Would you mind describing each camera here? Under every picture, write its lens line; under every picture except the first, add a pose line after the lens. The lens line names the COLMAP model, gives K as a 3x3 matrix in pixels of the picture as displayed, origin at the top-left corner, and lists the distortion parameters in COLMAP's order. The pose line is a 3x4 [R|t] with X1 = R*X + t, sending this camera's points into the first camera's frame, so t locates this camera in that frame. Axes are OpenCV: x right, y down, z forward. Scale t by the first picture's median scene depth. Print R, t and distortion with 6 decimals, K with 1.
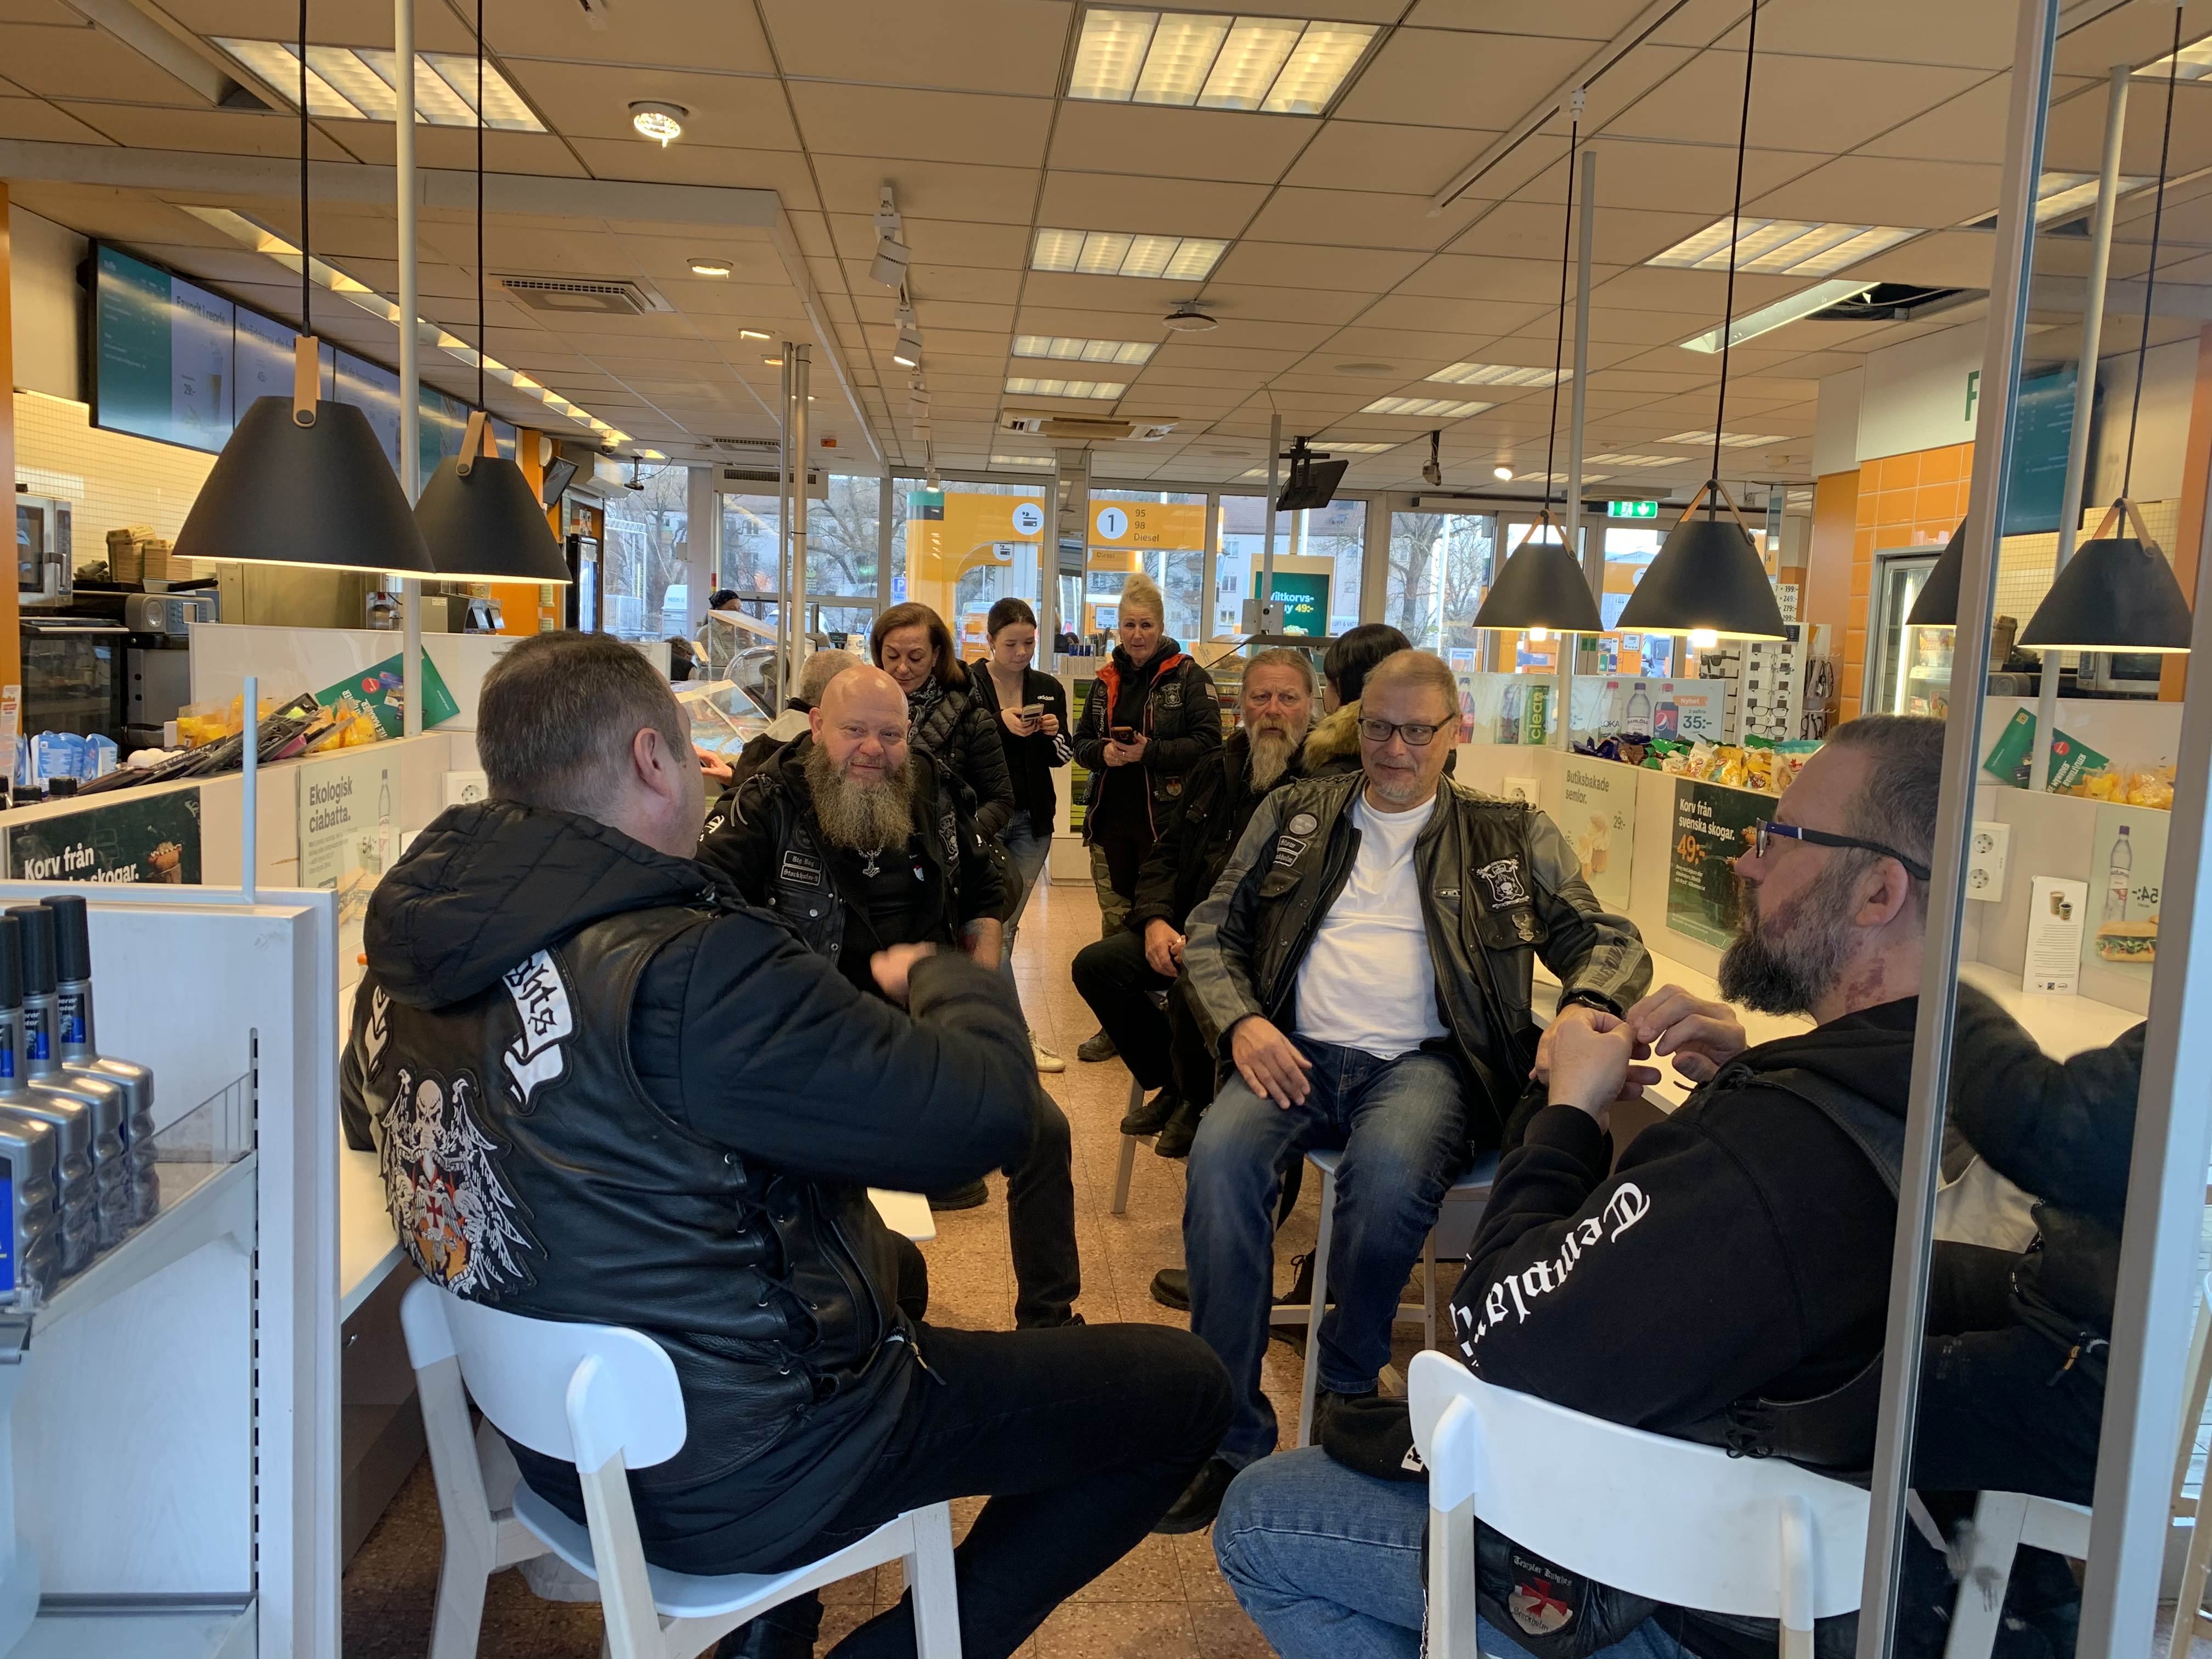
lens RADIAL K [[1718.5, 0, 1106.0], [0, 1718.5, 829.5], [0, 0, 1]] dist [0.047663, -0.083615]
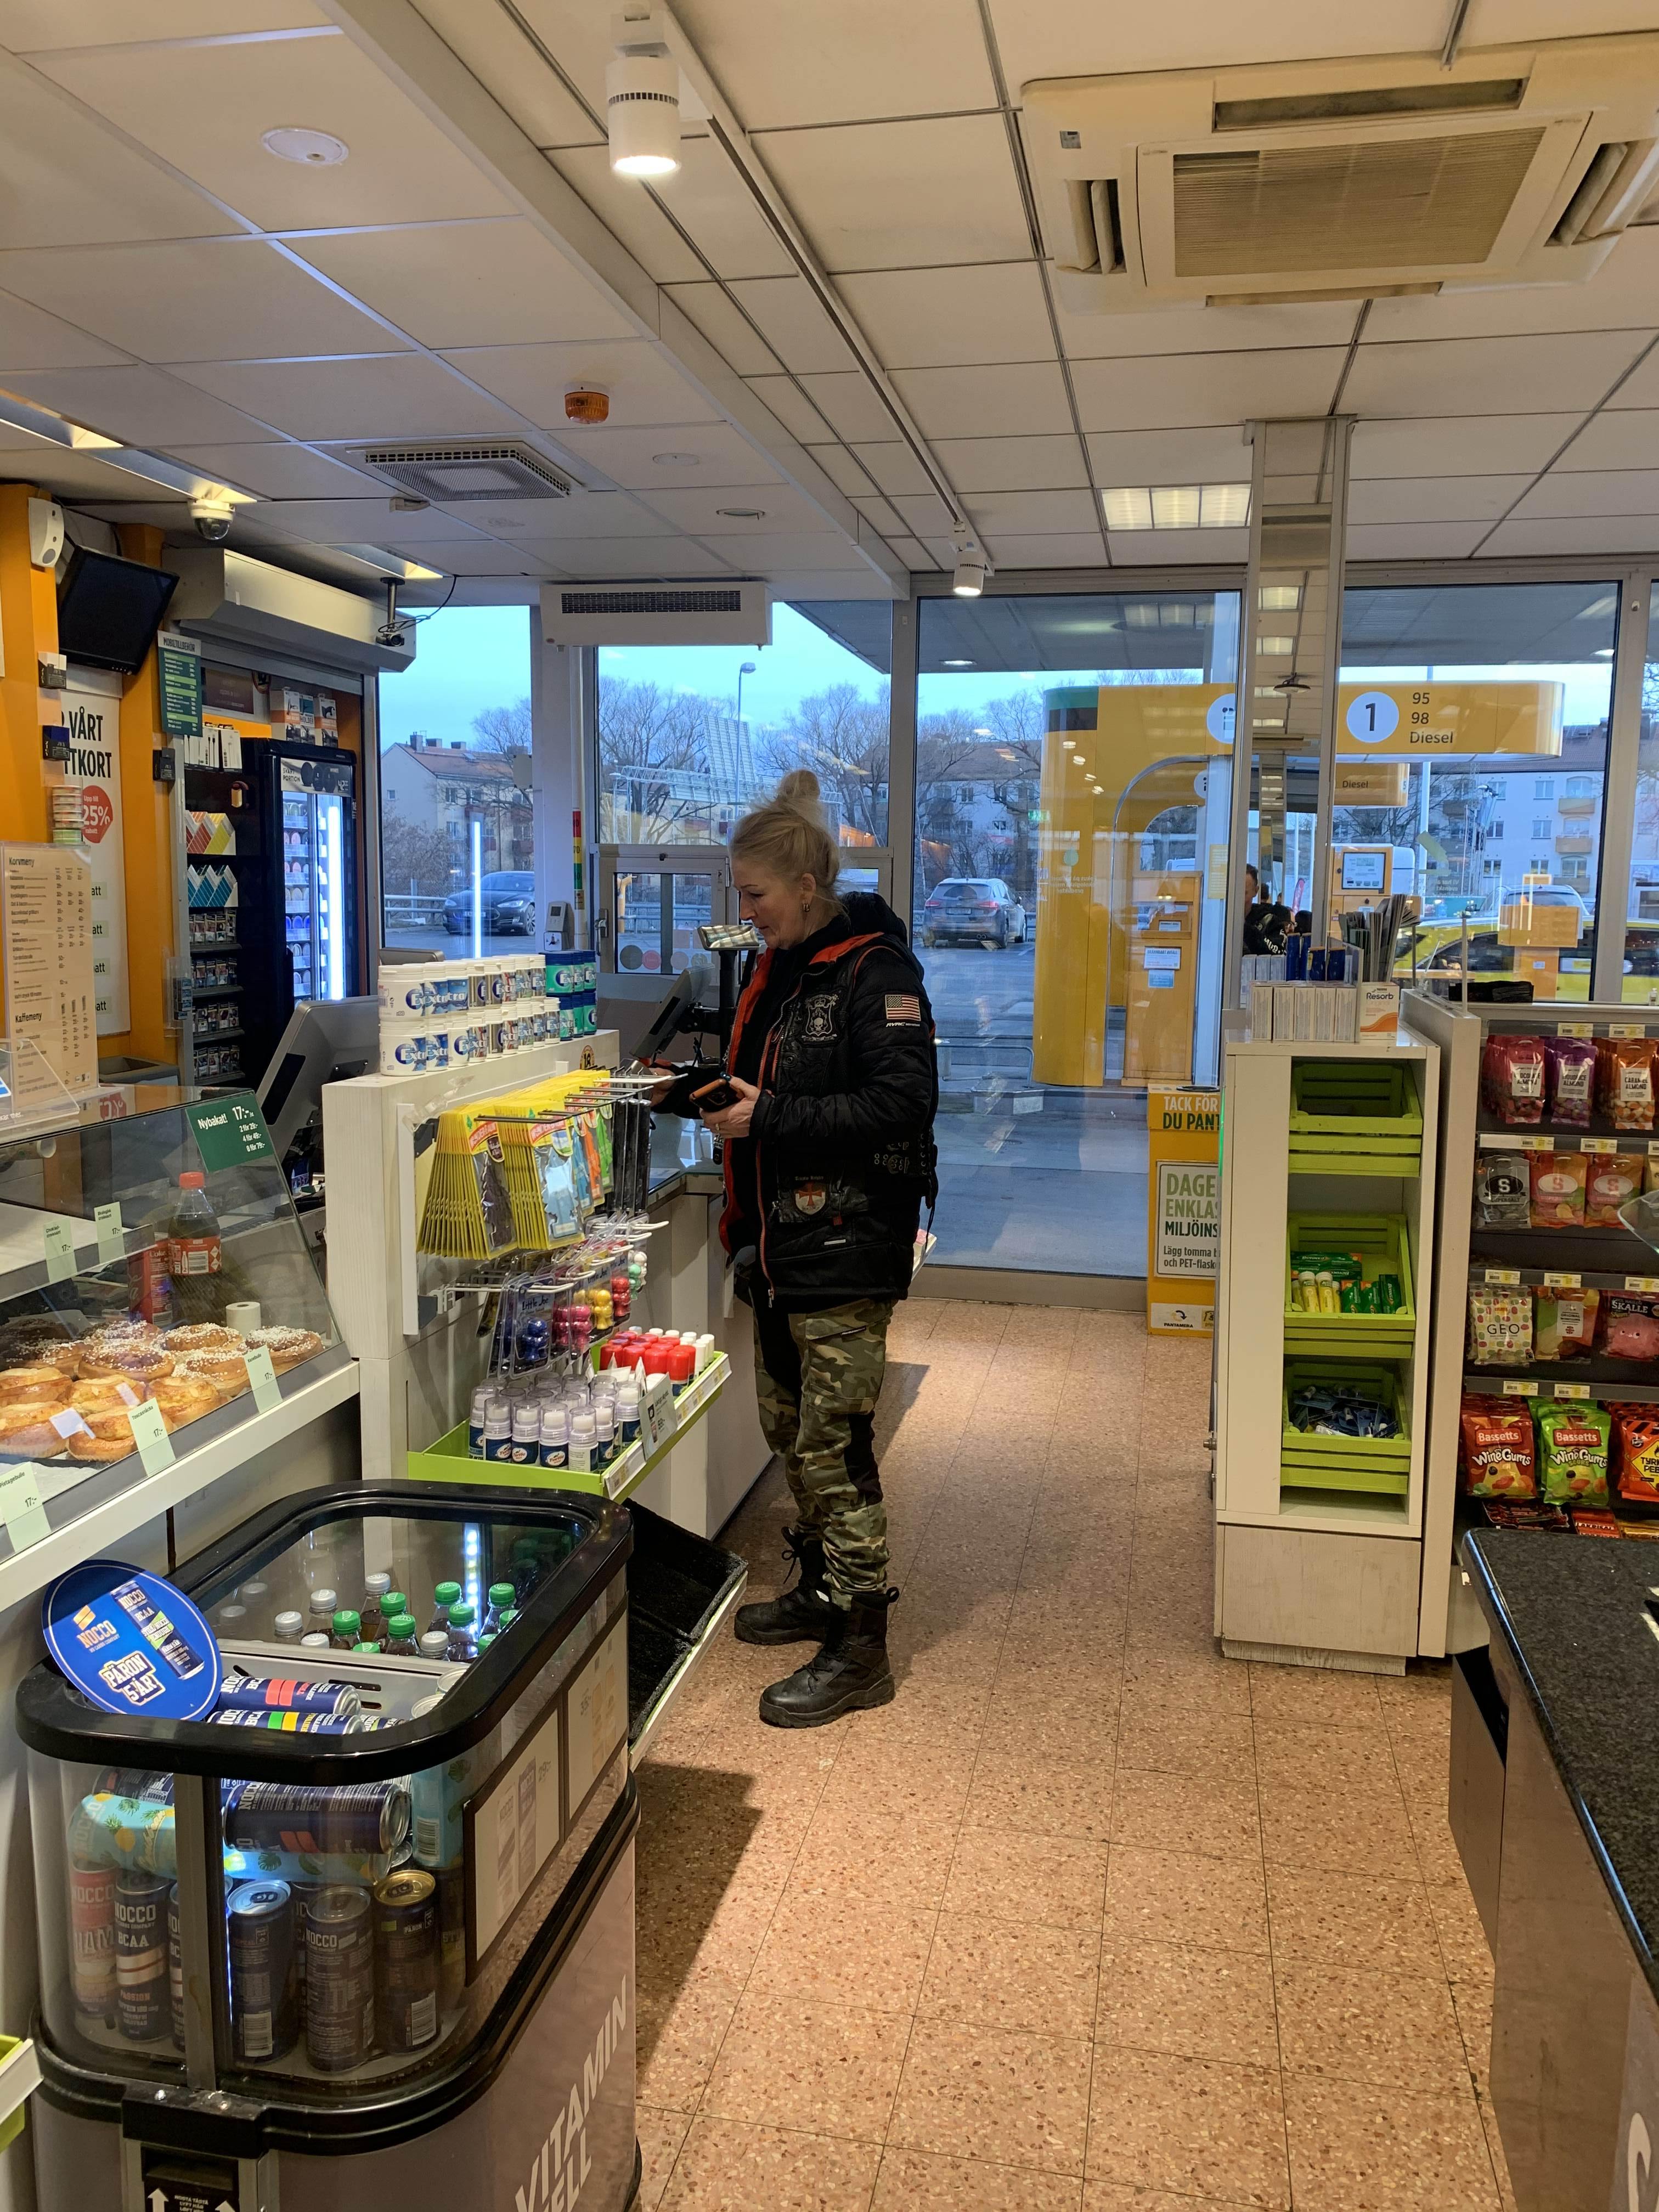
lens RADIAL K [[1718.5, 0, 829.5], [0, 1718.5, 1106.0], [0, 0, 1]] dist [0.047663, -0.083615]
pose [[0.958417, 0.005812, -0.285311, -0.005202], [-0.003864, 0.999965, 0.007391, -0.043275], [0.285344, -0.005982, 0.958407, 0.354069]]
